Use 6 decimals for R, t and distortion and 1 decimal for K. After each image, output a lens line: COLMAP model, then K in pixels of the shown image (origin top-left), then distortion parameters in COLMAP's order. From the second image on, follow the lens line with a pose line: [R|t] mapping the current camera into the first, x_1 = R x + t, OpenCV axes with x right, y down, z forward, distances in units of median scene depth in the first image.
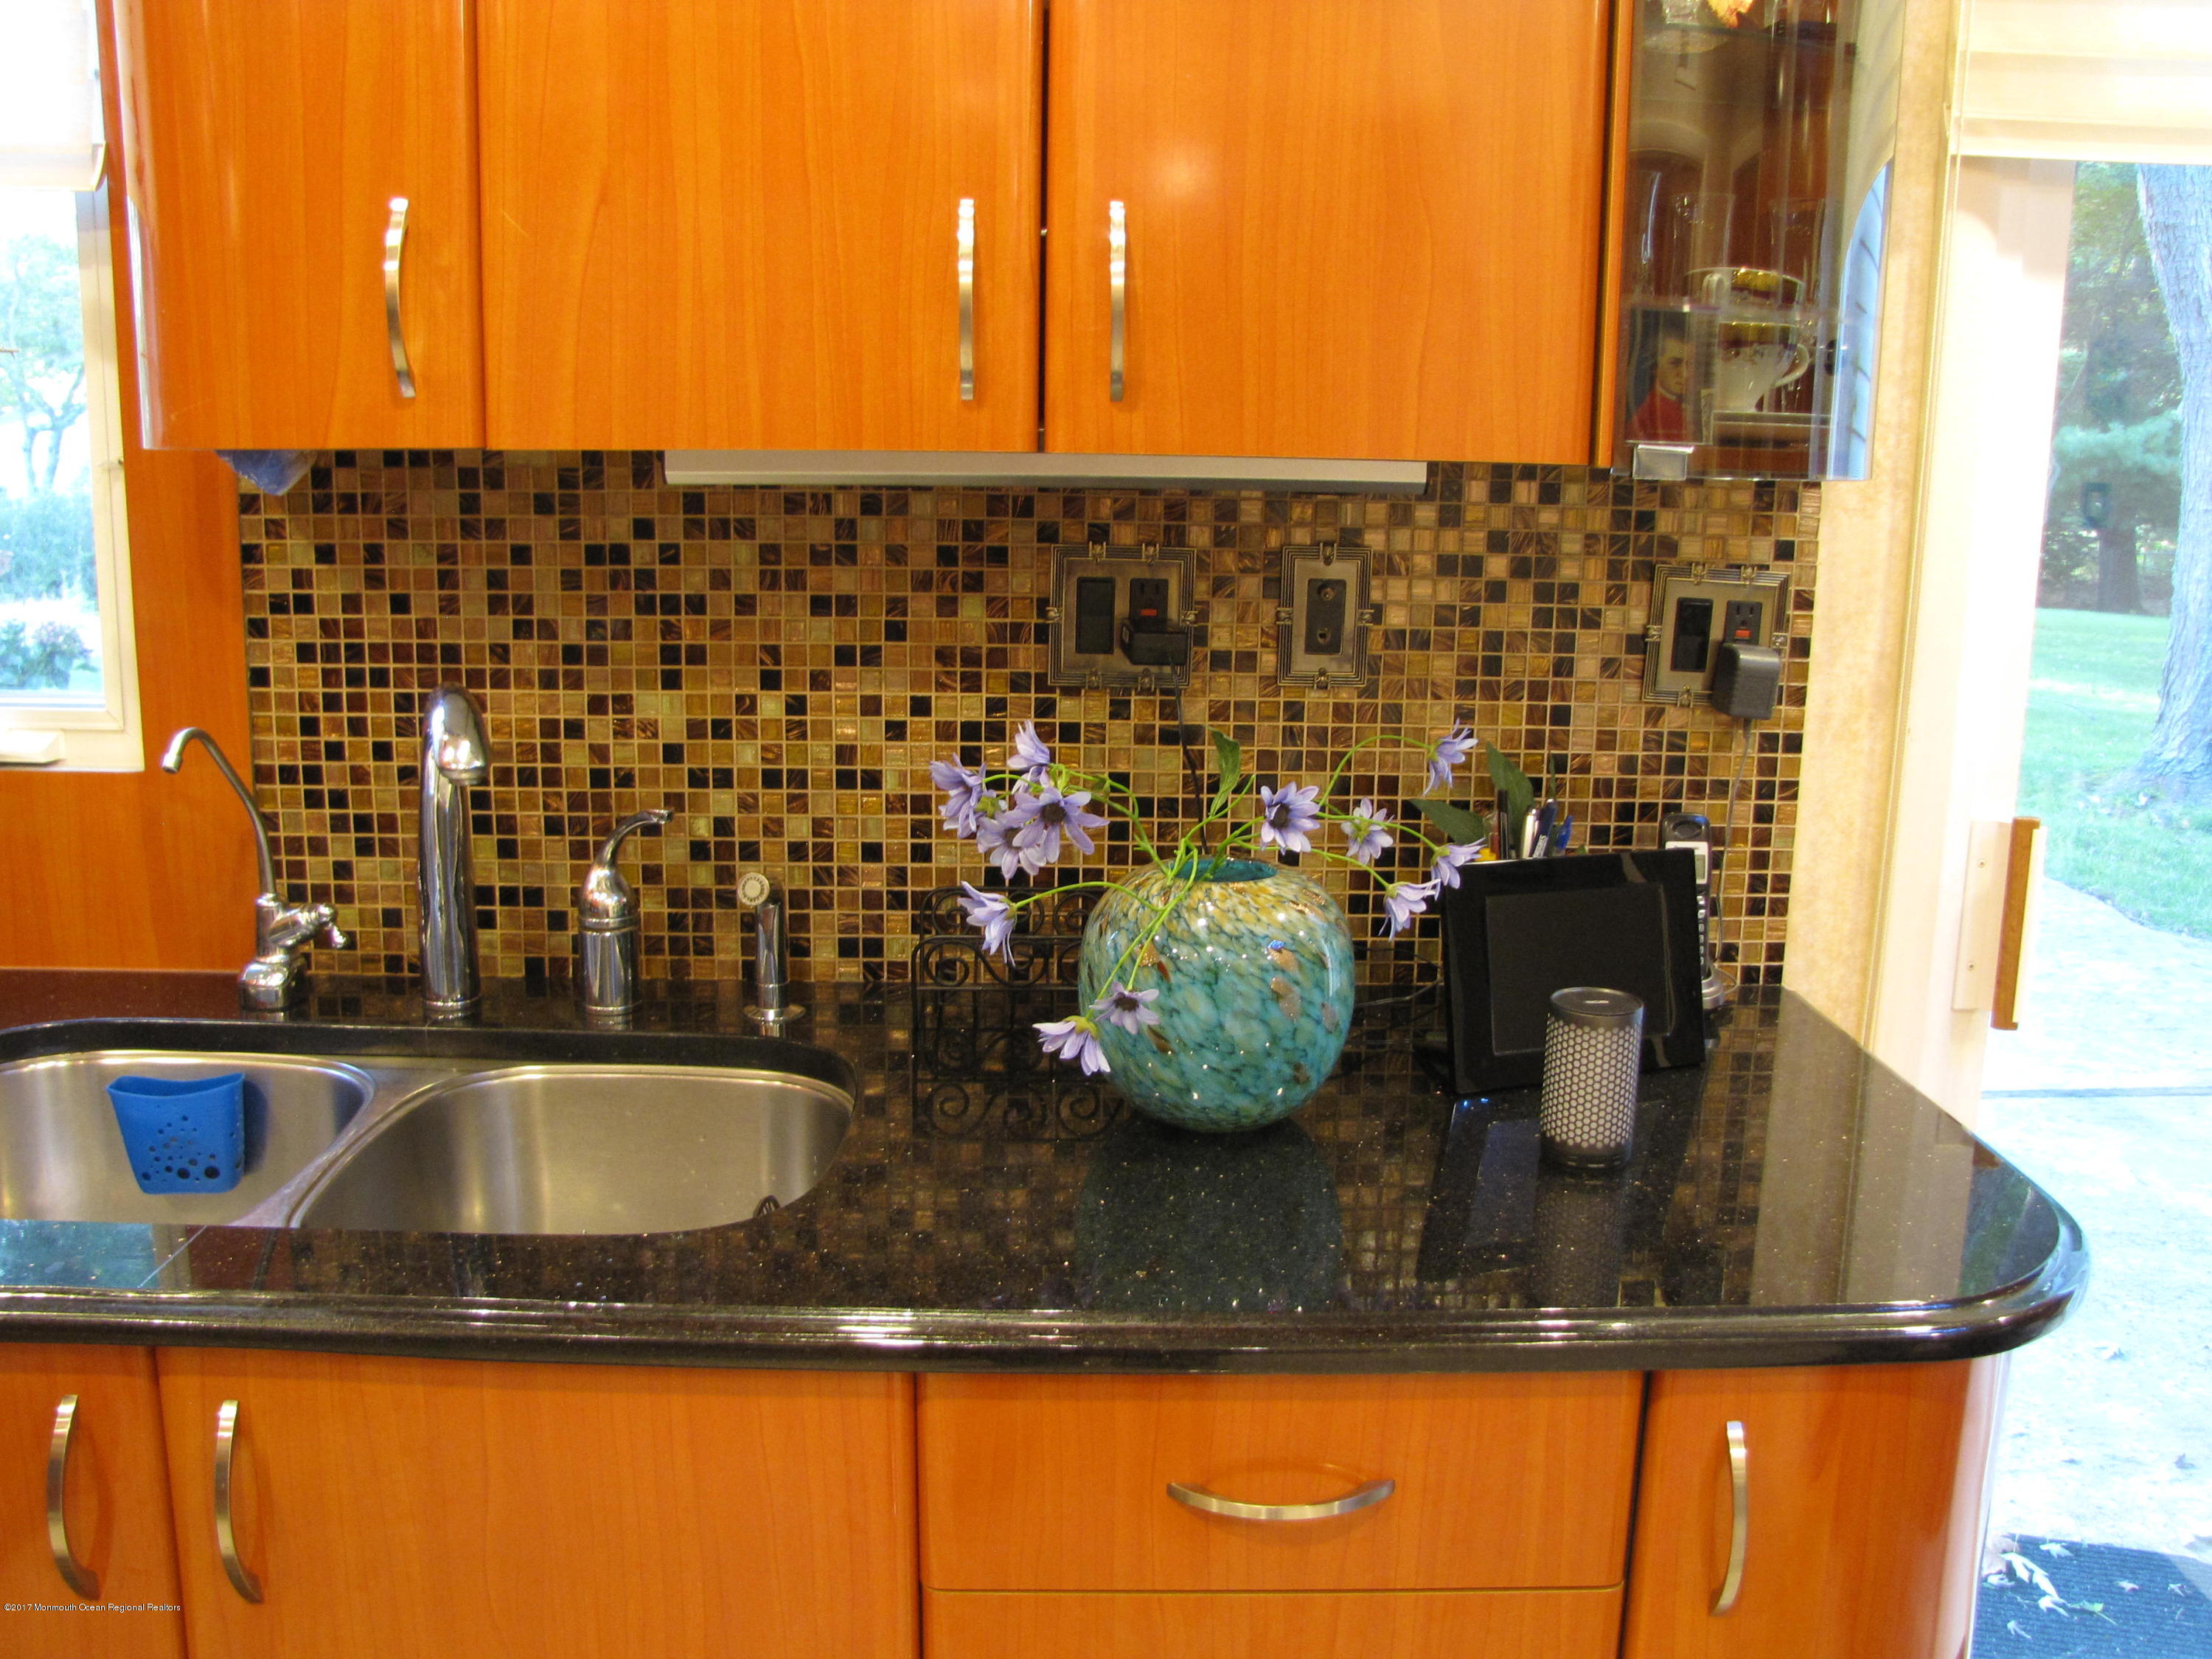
lens RADIAL K [[1900.9, 0, 1107.5], [0, 1900.9, 825.5], [0, 0, 1]] dist [-0.152095, 0.038967]
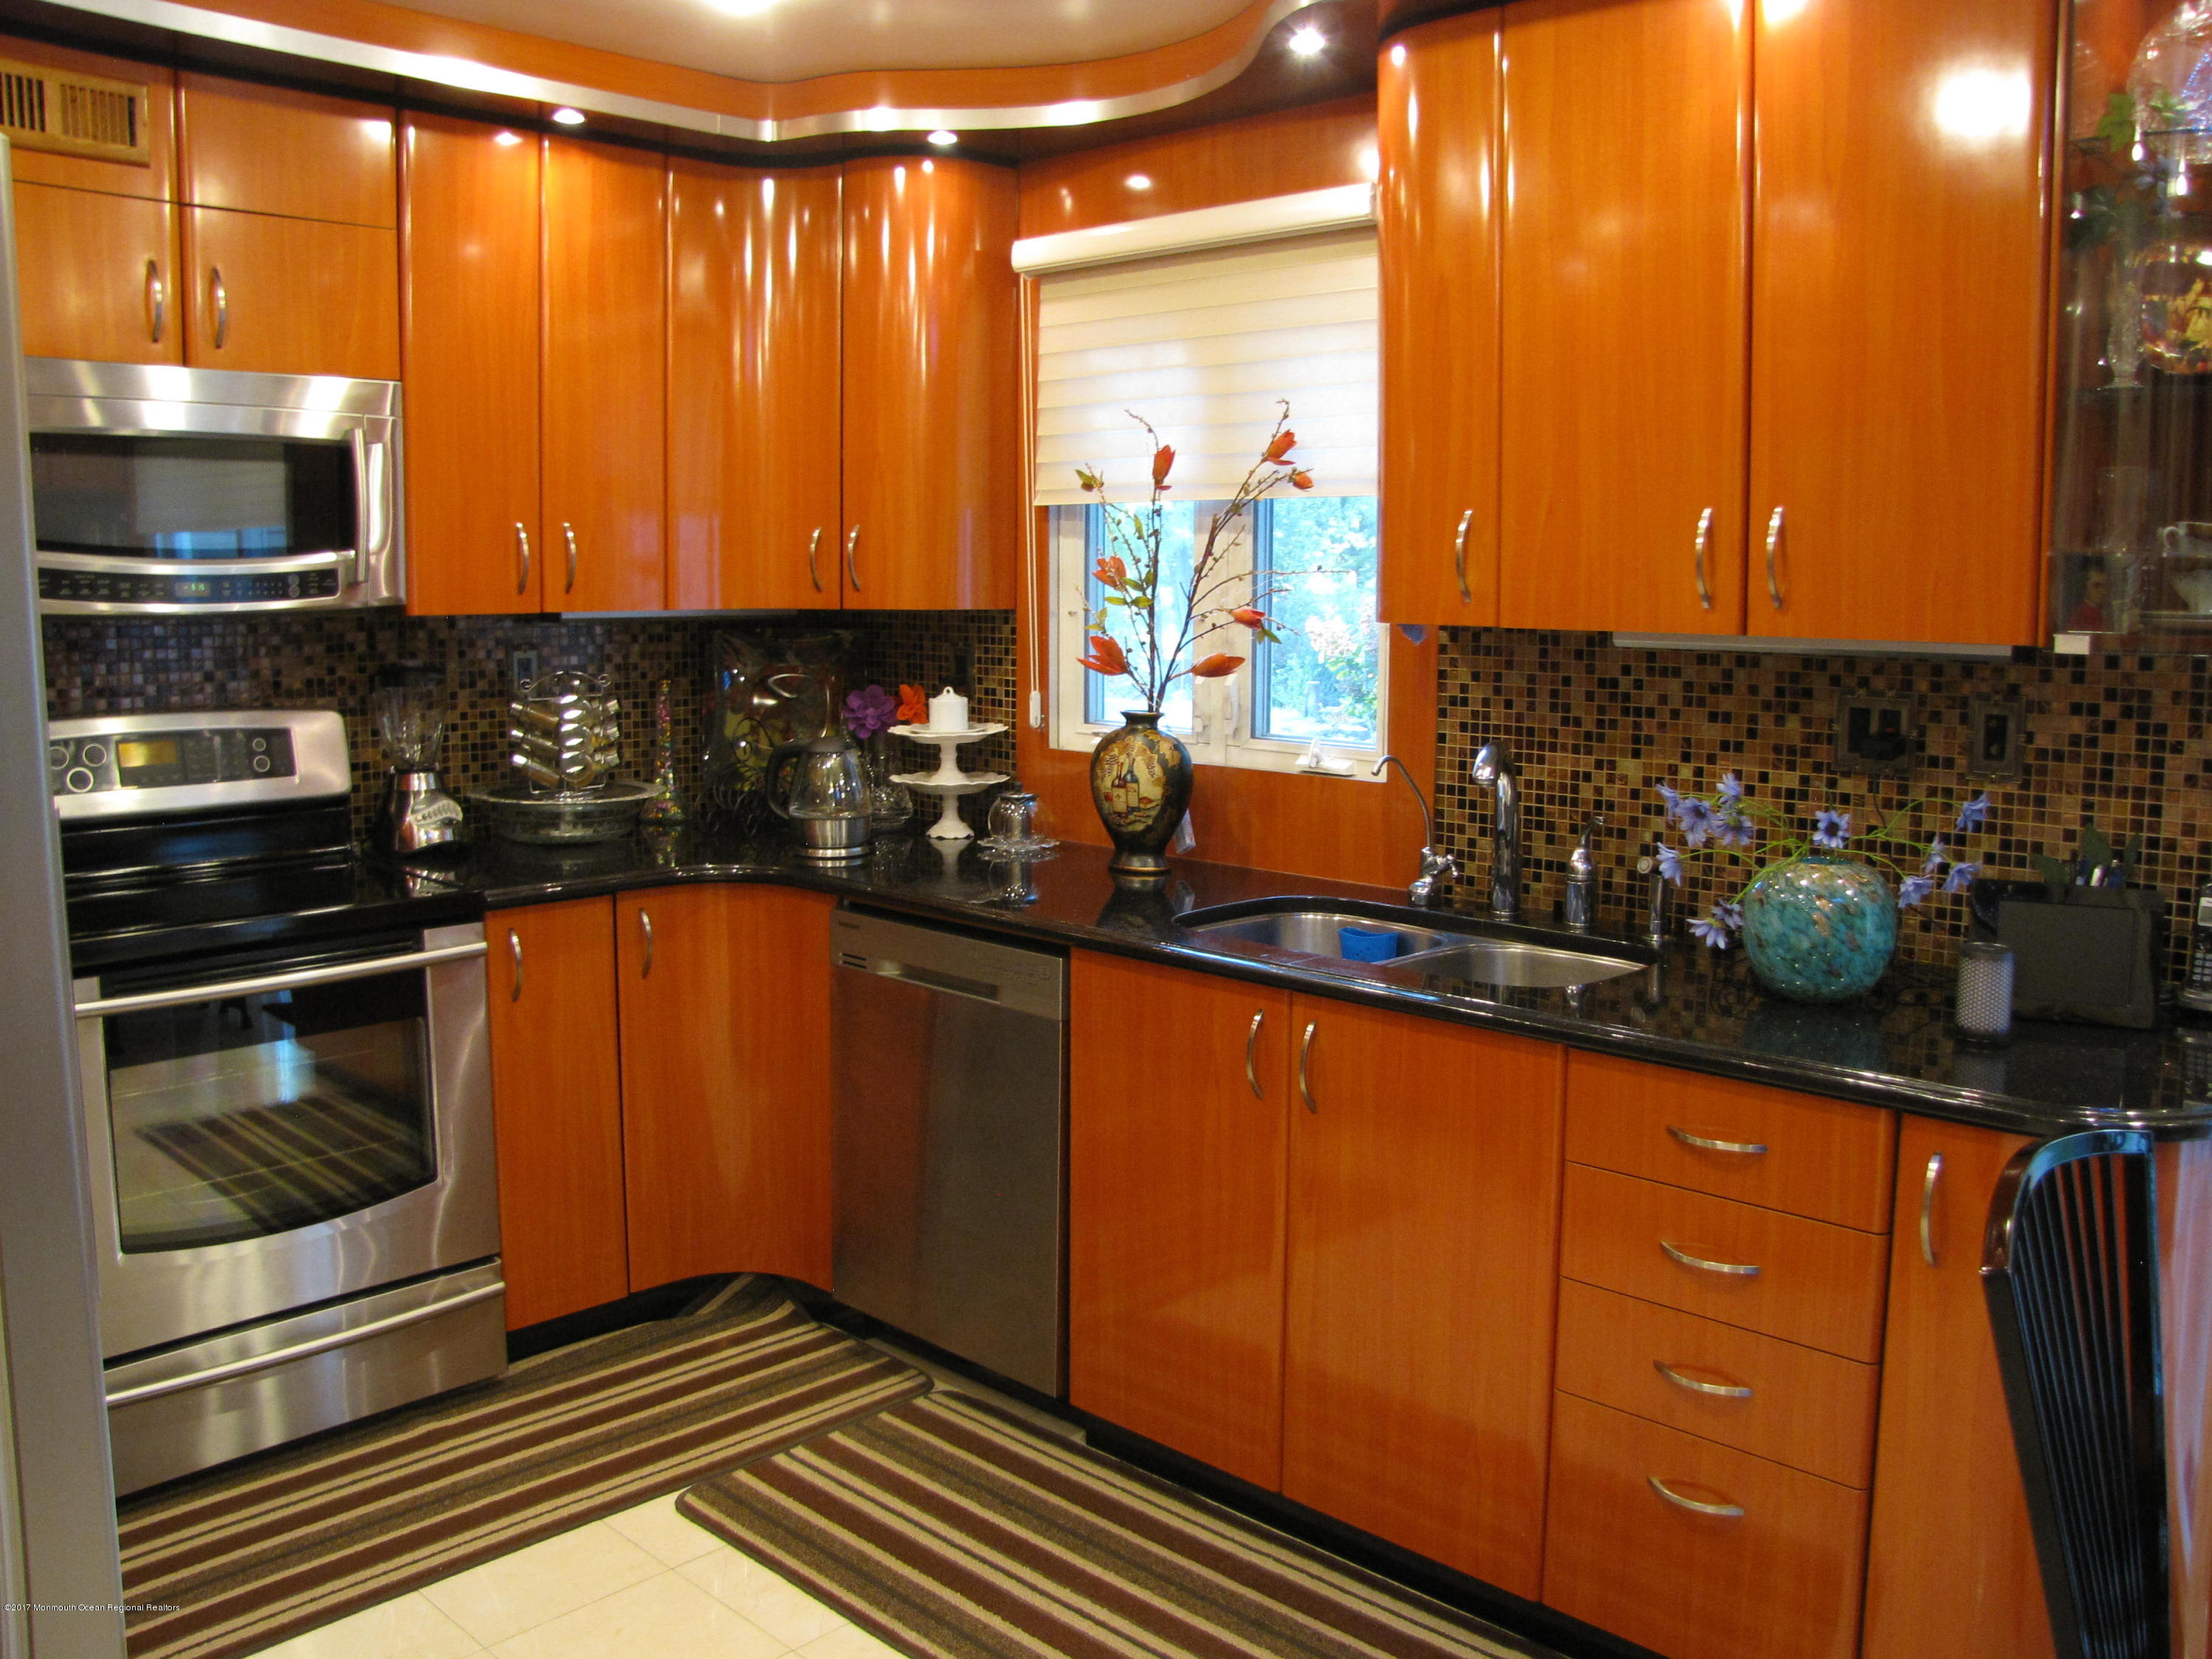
lens RADIAL K [[1850.7, 0, 1143.0], [0, 1850.7, 814.1], [0, 0, 1]] dist [-0.172778, 0.125270]
pose [[0.711042, 0.075365, -0.699099, 0.673512], [-0.136669, 0.990091, -0.032268, 0.103615], [0.689740, 0.118489, 0.714297, -0.588325]]
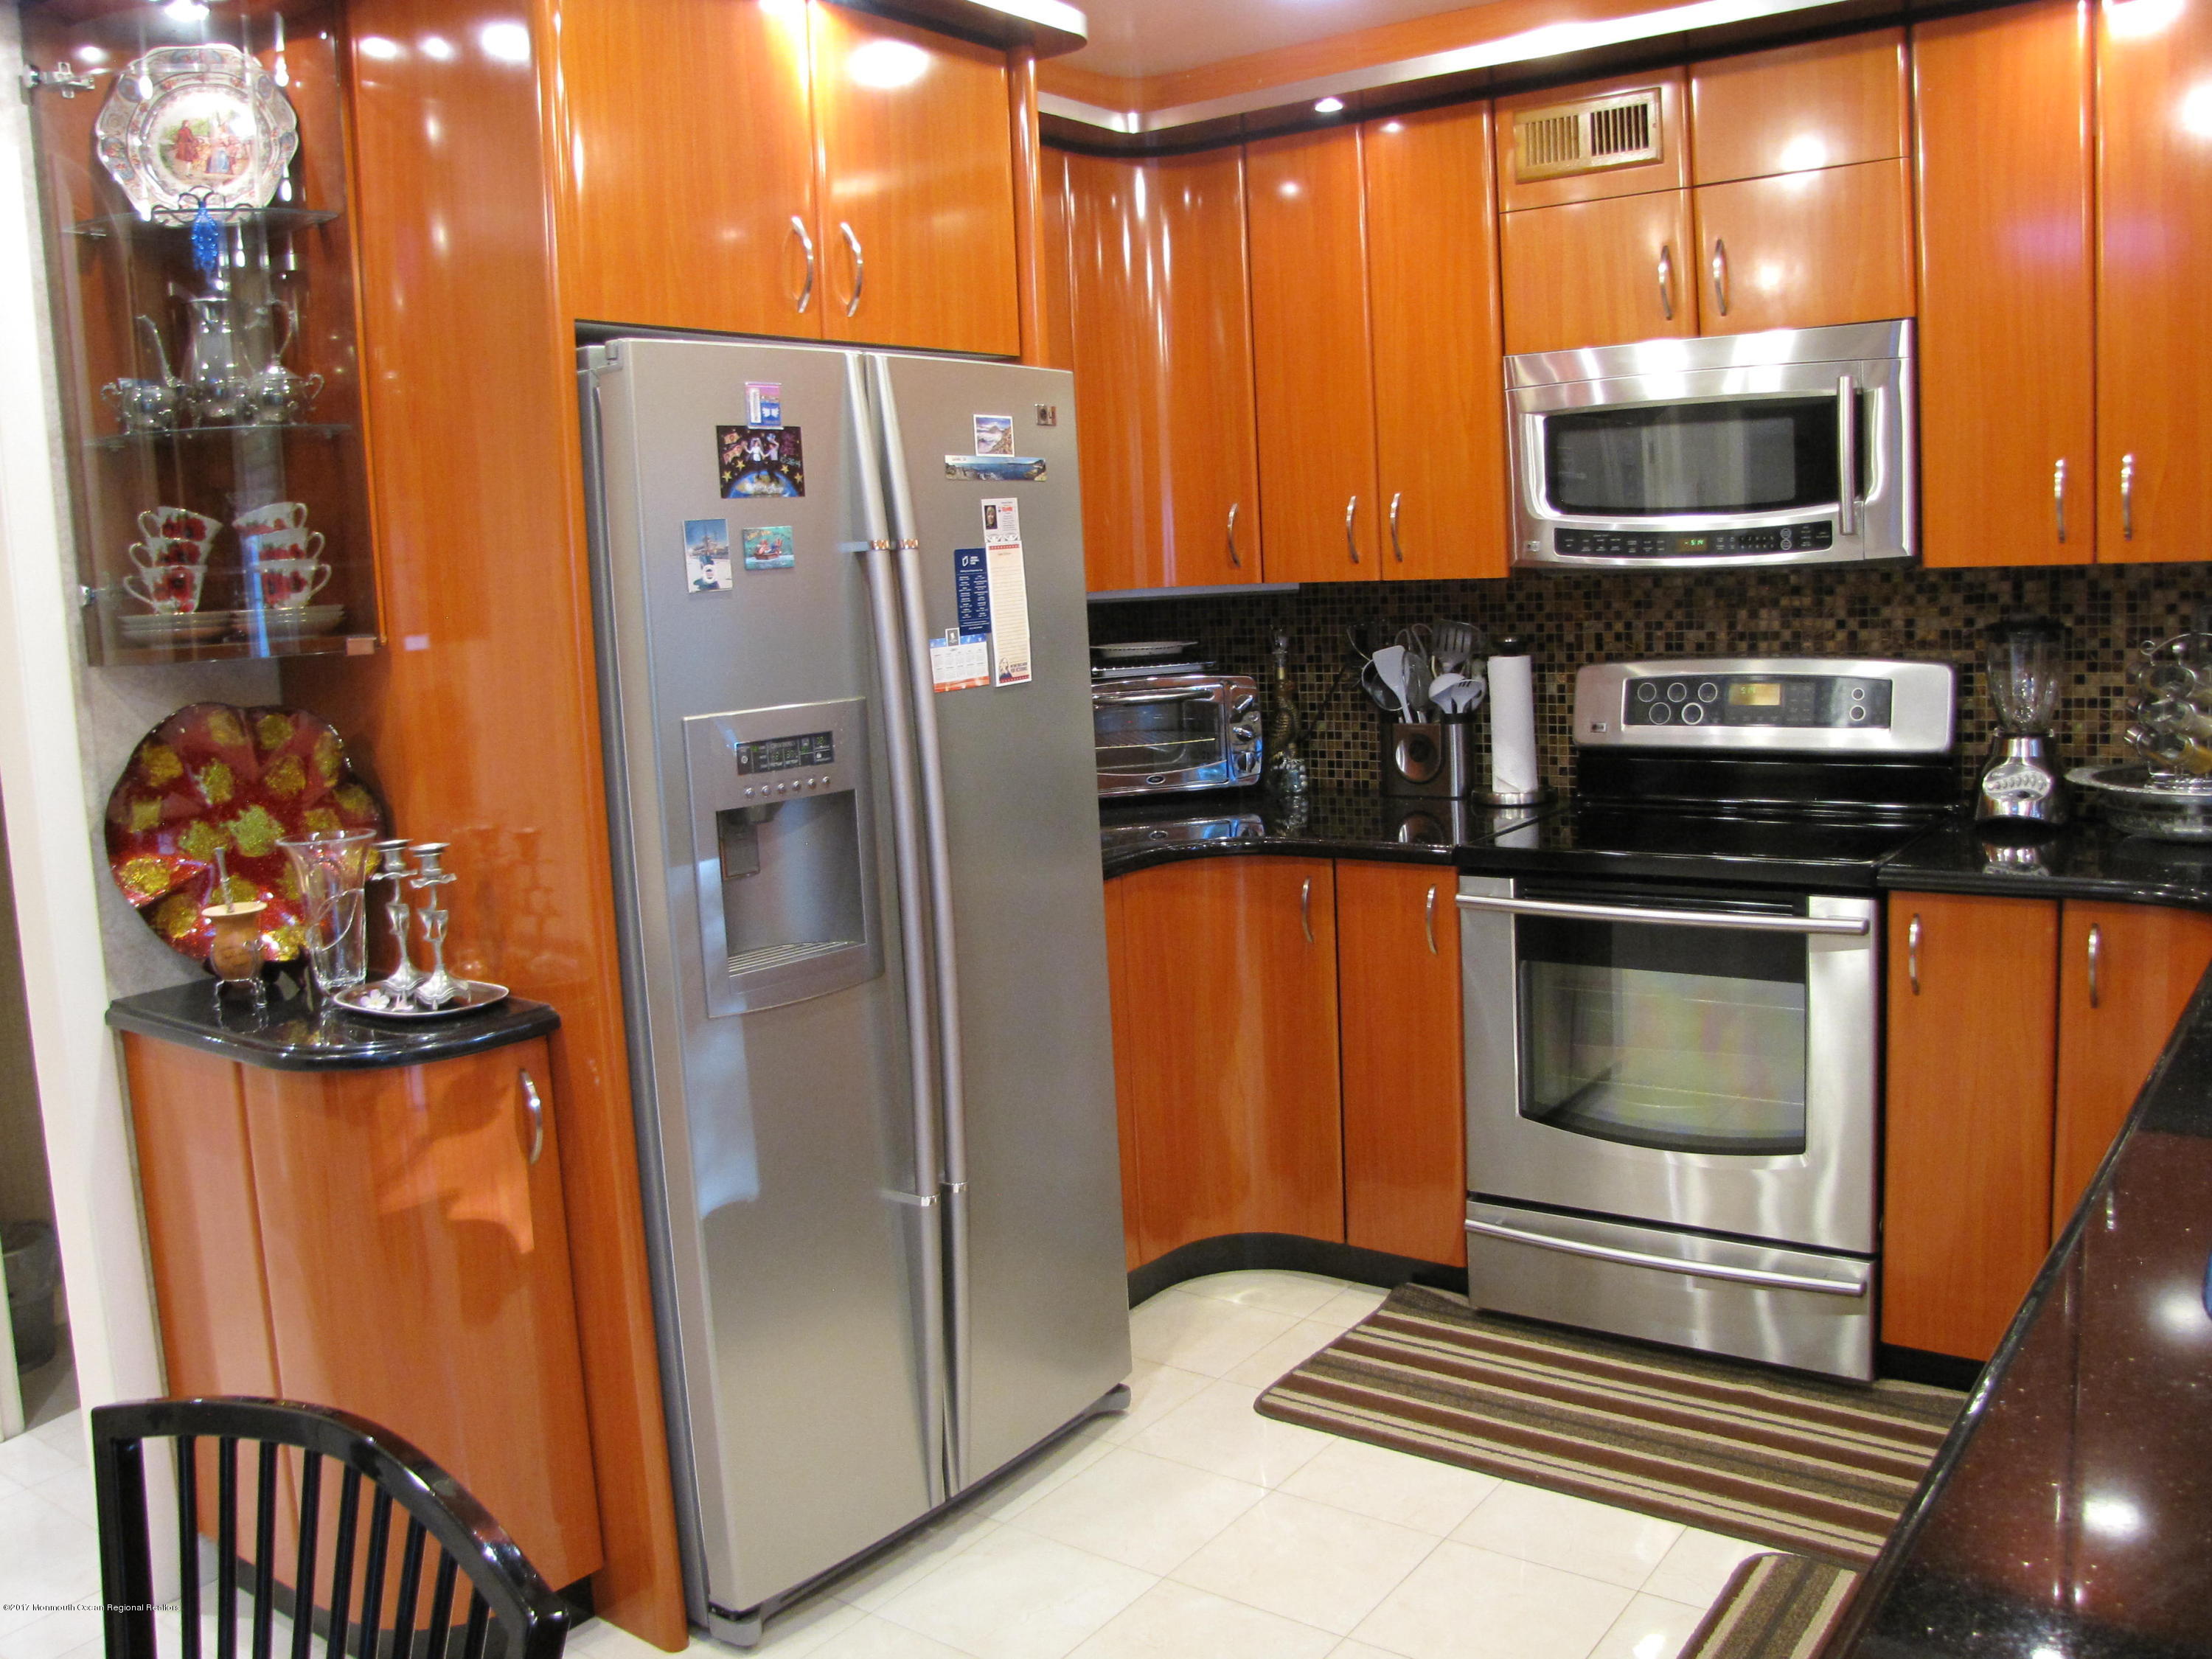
lens RADIAL K [[1850.7, 0, 1188.8], [0, 1850.7, 813.4], [0, 0, 1]] dist [-0.172778, 0.125270]
pose [[-0.607522, 0.120017, -0.785183, 0.640162], [-0.124704, 0.961849, 0.243508, -0.180607], [0.784452, 0.245852, -0.569378, 0.775325]]
